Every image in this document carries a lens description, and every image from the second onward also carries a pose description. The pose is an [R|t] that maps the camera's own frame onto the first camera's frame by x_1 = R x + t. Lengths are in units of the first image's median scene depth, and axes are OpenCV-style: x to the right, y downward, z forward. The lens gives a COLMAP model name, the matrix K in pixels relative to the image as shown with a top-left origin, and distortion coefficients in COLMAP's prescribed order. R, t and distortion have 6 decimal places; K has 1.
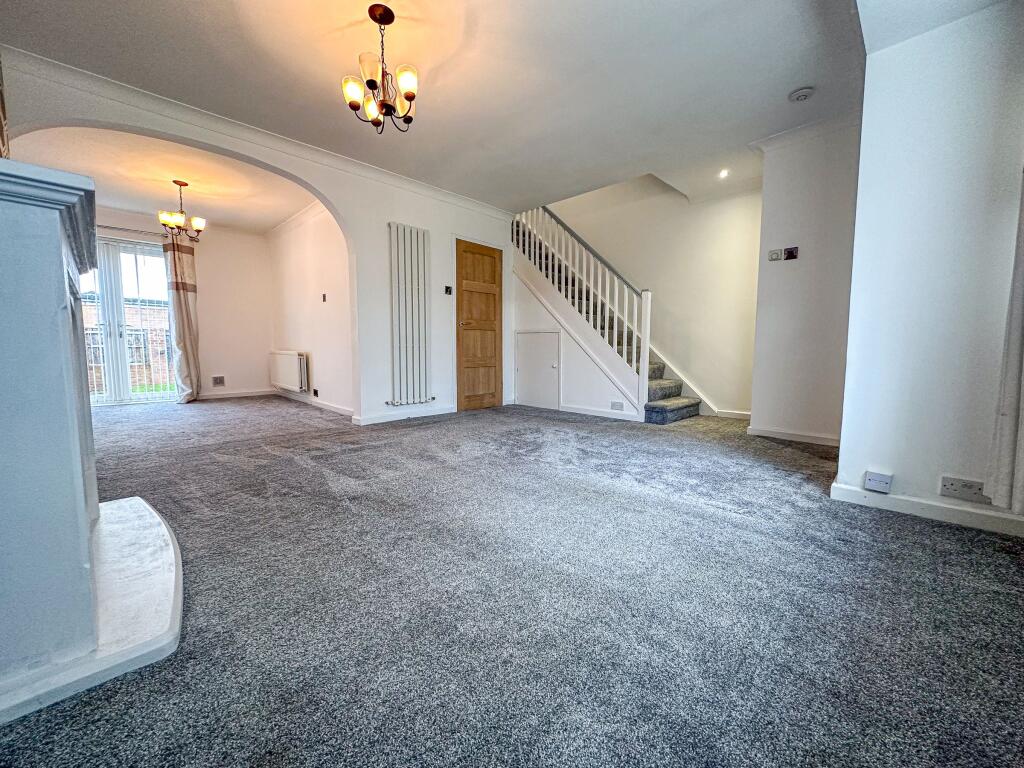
lens RADIAL K [[415.7, 0, 514.1], [0, 415.7, 379.2], [0, 0, 1]] dist [-0.000963, -0.000075]
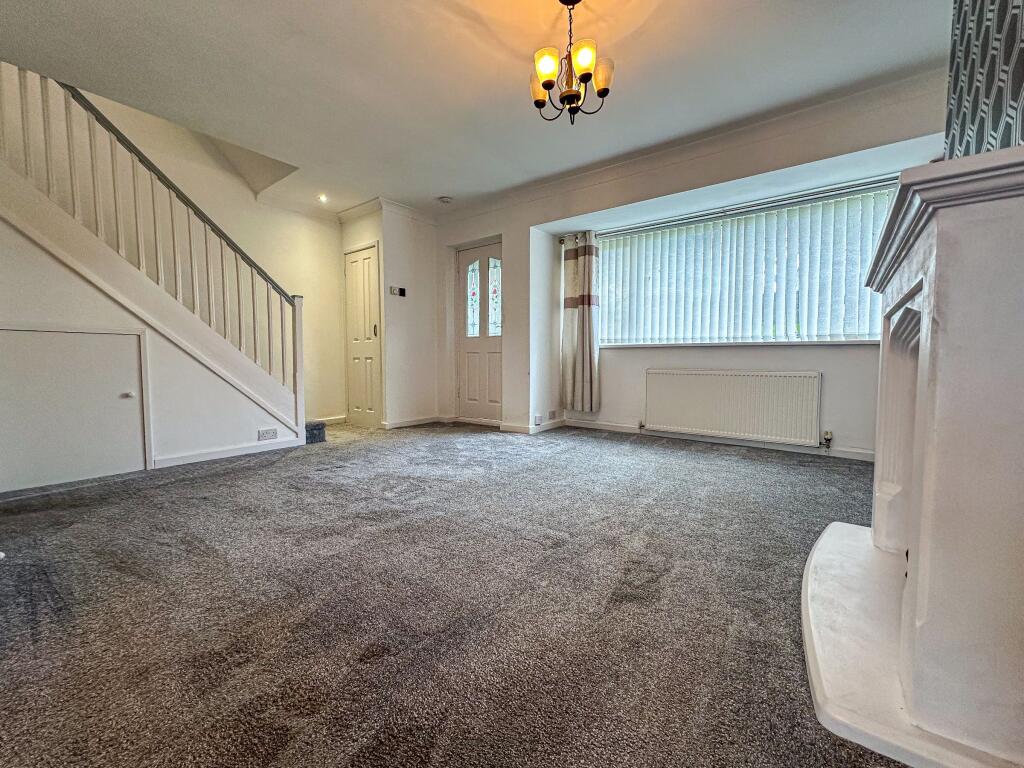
lens RADIAL K [[415.7, 0, 517.9], [0, 415.7, 385.0], [0, 0, 1]] dist [-0.000963, -0.000075]
pose [[-0.116361, -0.060385, 0.991370, -0.602572], [0.082521, 0.994111, 0.070238, -0.047454], [-0.989773, 0.089982, -0.110693, 0.627714]]
